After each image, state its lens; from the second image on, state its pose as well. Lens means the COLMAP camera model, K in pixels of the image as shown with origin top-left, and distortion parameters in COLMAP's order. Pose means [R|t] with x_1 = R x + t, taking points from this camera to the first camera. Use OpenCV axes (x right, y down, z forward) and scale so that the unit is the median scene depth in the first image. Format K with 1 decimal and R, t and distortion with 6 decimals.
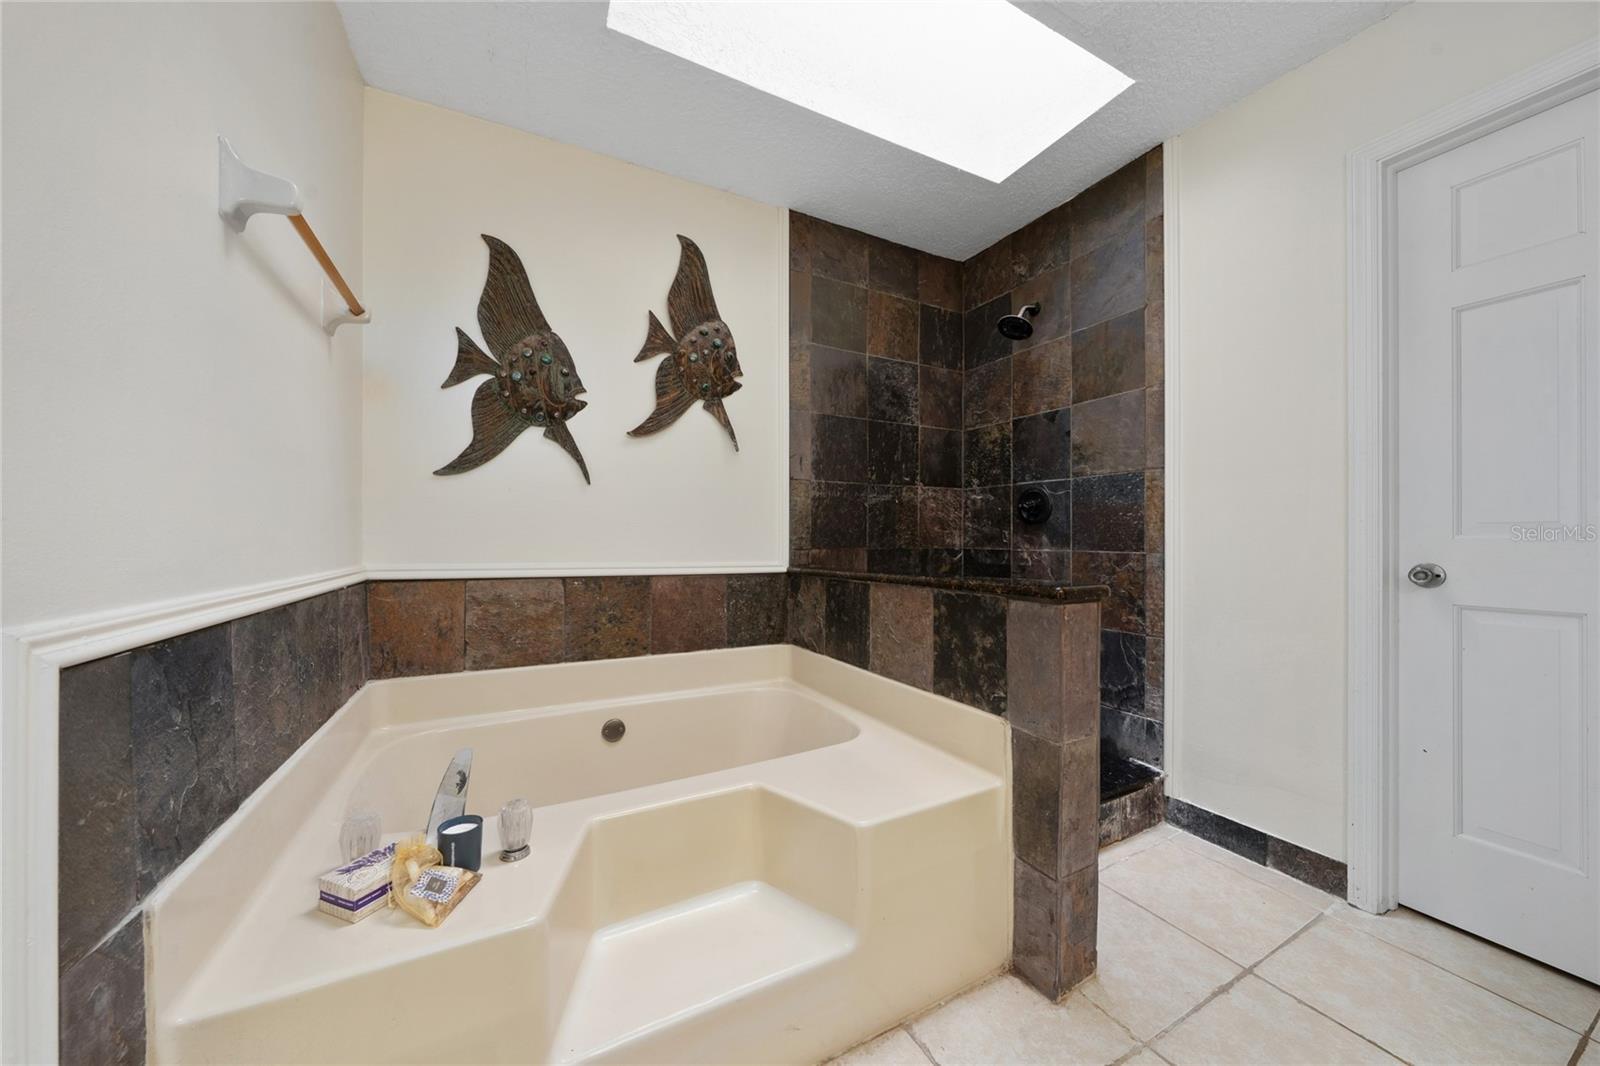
lens RADIAL K [[552.8, 0, 795.8], [0, 552.8, 534.9], [0, 0, 1]] dist [-0.002600, 0.000238]
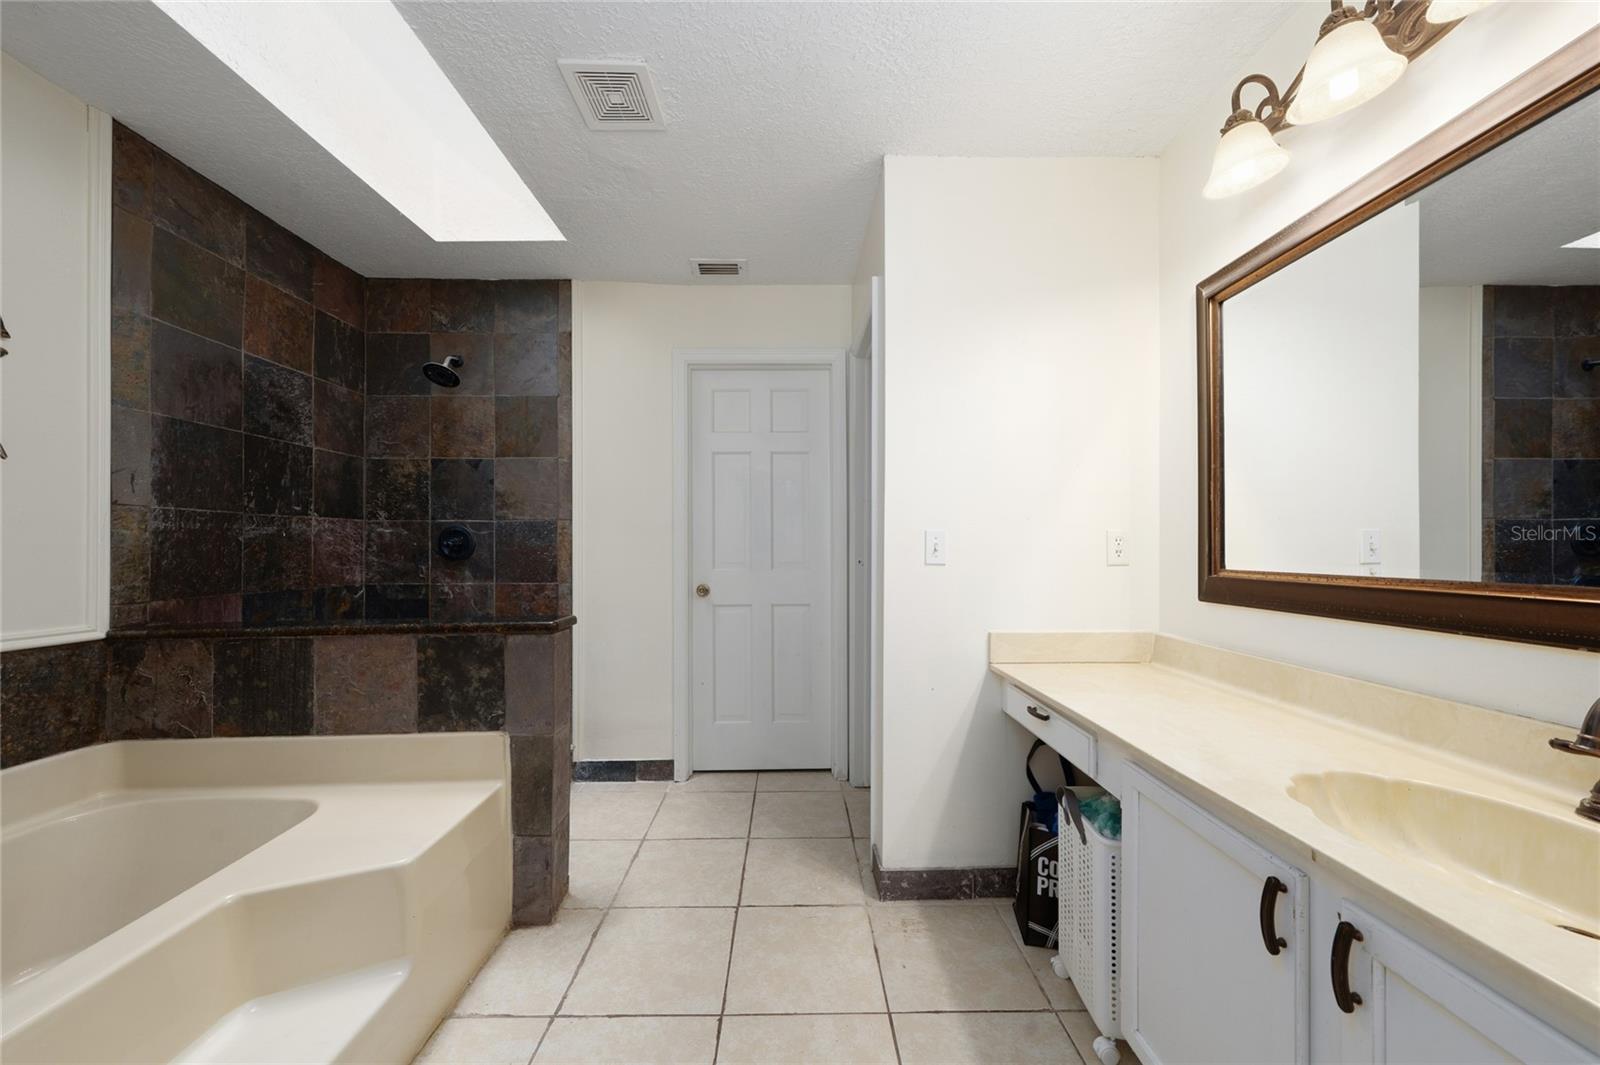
lens RADIAL K [[552.8, 0, 800.3], [0, 552.8, 543.7], [0, 0, 1]] dist [-0.002600, 0.000238]
pose [[0.446646, 0.004543, 0.894699, -0.284694], [0.001519, 0.999982, -0.005836, -0.053098], [-0.894709, 0.003966, 0.446631, -0.101850]]
